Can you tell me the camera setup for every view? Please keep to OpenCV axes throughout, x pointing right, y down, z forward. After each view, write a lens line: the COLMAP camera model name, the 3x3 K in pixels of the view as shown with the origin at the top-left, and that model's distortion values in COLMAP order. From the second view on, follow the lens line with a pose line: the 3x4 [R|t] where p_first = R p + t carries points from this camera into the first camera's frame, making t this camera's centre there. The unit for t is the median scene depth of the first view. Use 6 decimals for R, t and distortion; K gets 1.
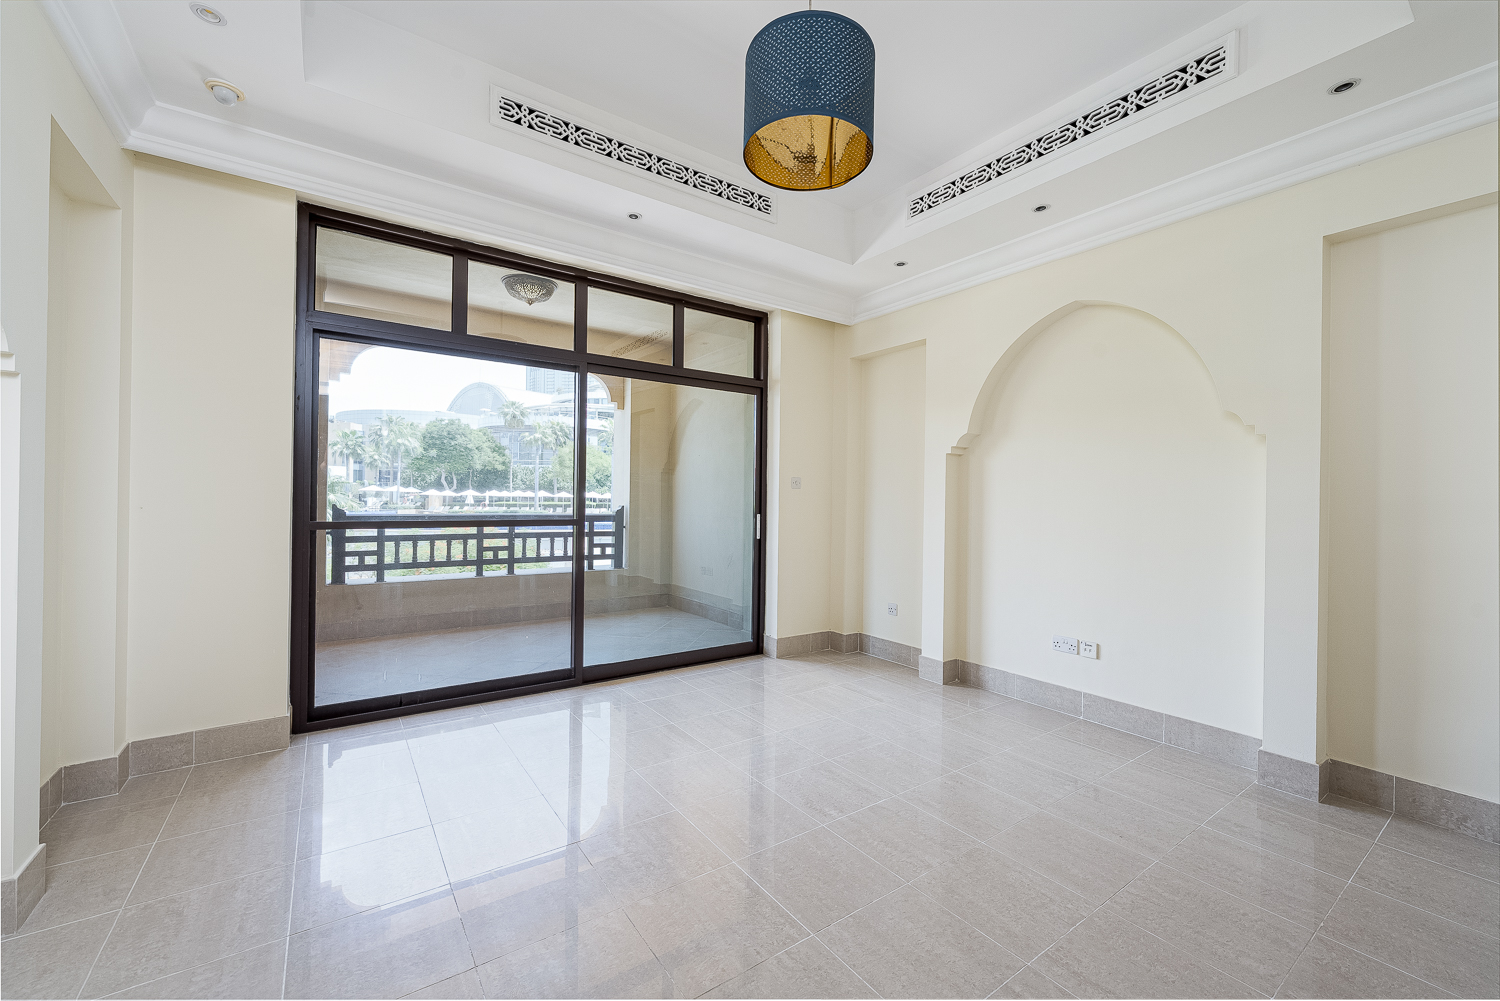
lens RADIAL K [[592.5, 0, 746.0], [0, 592.5, 497.1], [0, 0, 1]] dist [0.001524, -0.000594]
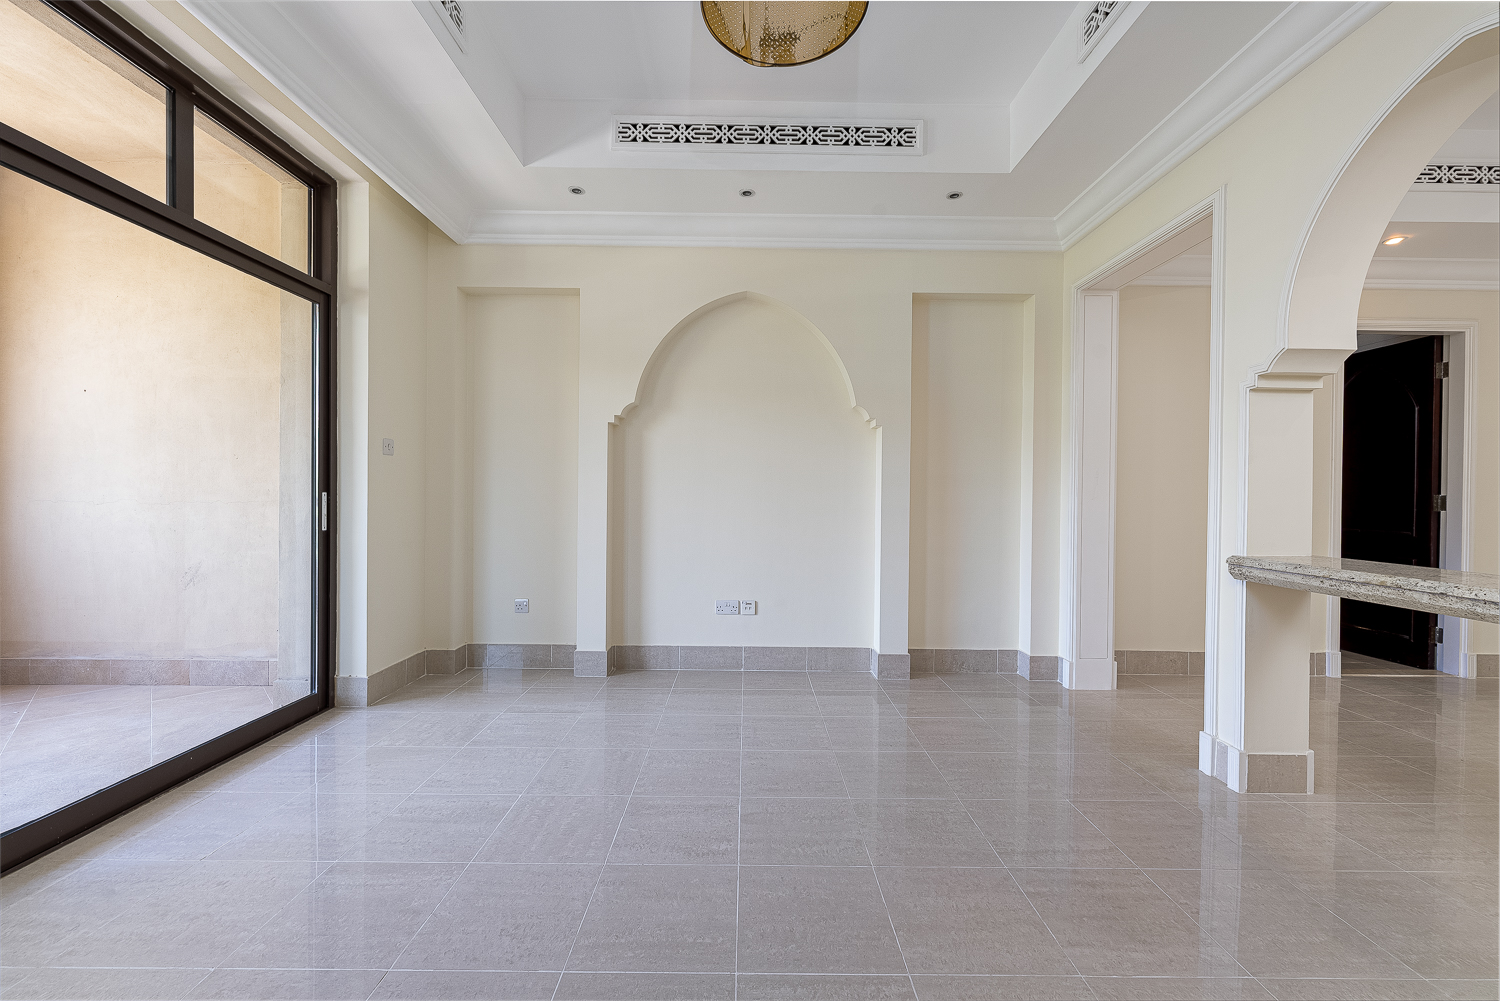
lens RADIAL K [[592.5, 0, 748.7], [0, 592.5, 498.9], [0, 0, 1]] dist [0.001524, -0.000594]
pose [[0.570695, -0.009423, 0.821108, -0.289722], [-0.004335, 0.999886, 0.014487, 0.030086], [-0.821151, -0.011827, 0.570589, 0.309913]]
